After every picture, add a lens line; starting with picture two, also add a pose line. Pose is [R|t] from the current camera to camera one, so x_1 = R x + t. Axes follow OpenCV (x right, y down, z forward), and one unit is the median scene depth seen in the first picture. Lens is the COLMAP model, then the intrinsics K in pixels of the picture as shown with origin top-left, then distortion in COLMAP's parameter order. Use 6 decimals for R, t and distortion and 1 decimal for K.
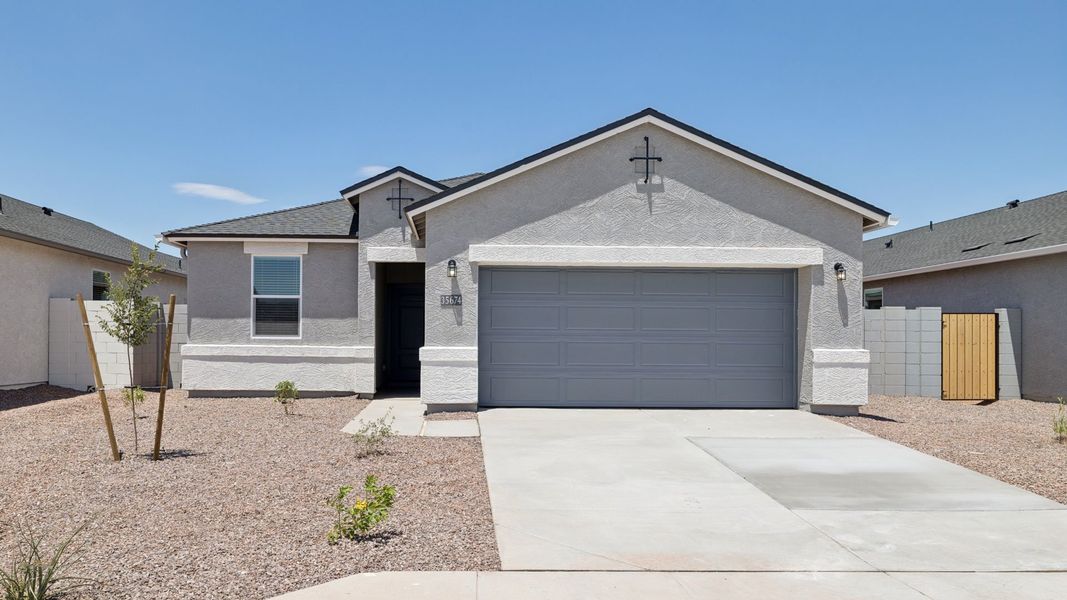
lens RADIAL K [[722.8, 0, 521.9], [0, 722.8, 304.9], [0, 0, 1]] dist [-0.004096, 0.000640]
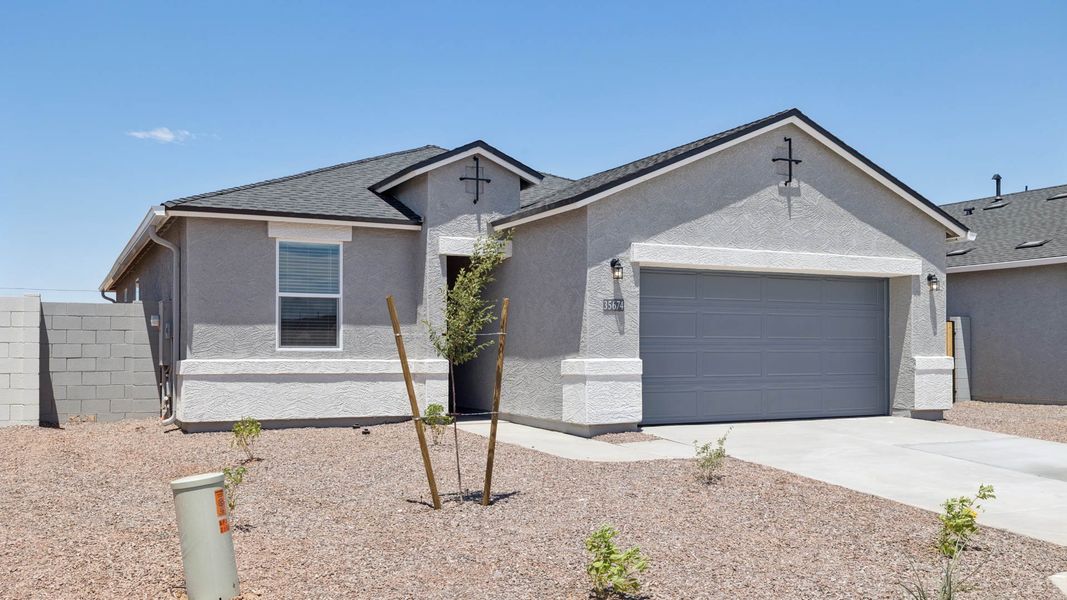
lens RADIAL K [[895.5, 0, 544.2], [0, 895.5, 300.5], [0, 0, 1]] dist [-0.009579, -0.001218]
pose [[0.914325, 0.014462, 0.404722, -0.598152], [-0.013232, 0.999895, -0.005835, -0.004833], [-0.404764, -0.000020, 0.914421, 0.042176]]
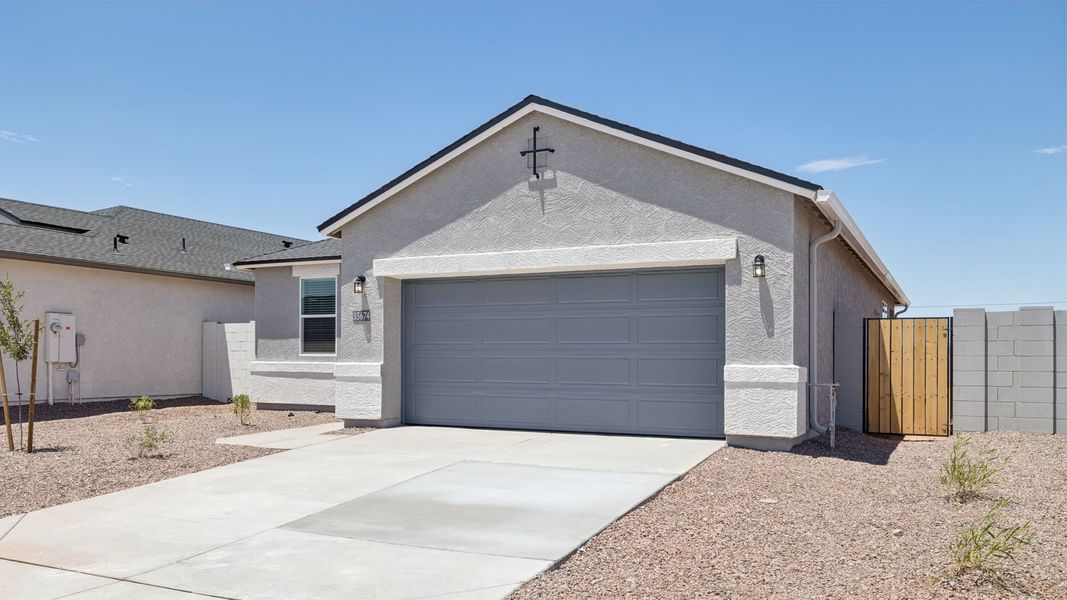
lens RADIAL K [[824.5, 0, 567.4], [0, 824.5, 314.0], [0, 0, 1]] dist [0.004041, -0.012944]
pose [[0.892424, -0.028059, -0.450324, 0.654536], [0.025975, 0.999604, -0.010808, 0.010148], [0.450449, -0.002051, 0.892800, 0.105880]]
